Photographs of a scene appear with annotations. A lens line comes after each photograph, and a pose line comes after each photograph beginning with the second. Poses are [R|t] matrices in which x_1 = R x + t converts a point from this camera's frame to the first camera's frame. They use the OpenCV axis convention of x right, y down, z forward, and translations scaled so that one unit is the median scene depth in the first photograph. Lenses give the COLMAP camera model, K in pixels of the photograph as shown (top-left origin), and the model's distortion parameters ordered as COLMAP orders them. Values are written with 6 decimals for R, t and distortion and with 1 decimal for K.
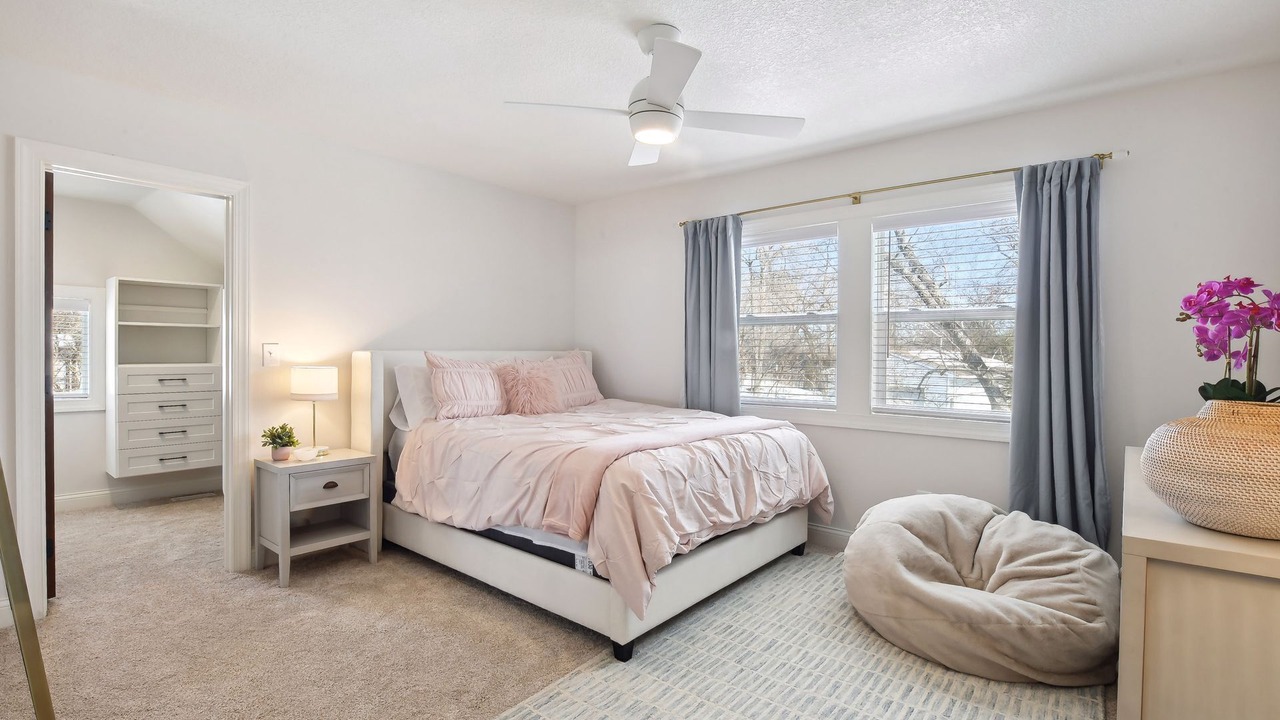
lens RADIAL K [[585.8, 0, 640.0], [0, 585.8, 373.5], [0, 0, 1]] dist [0.000201, 0.000010]
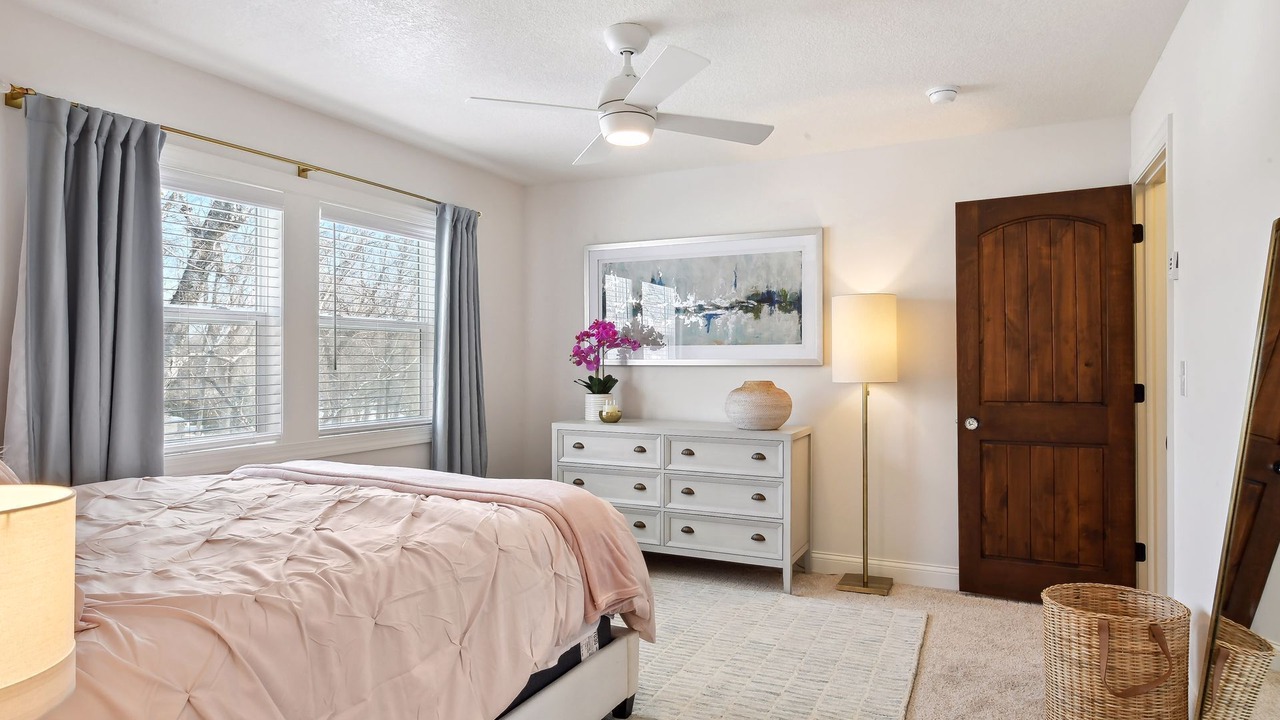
lens RADIAL K [[787.7, 0, 640.0], [0, 787.7, 360.0], [0, 0, 1]] dist [-0.003331, -0.000438]
pose [[-0.250210, -0.016064, 0.968058, -0.968923], [0.030951, 0.999219, 0.024581, -0.066124], [-0.967697, 0.036113, -0.249517, 1.026018]]
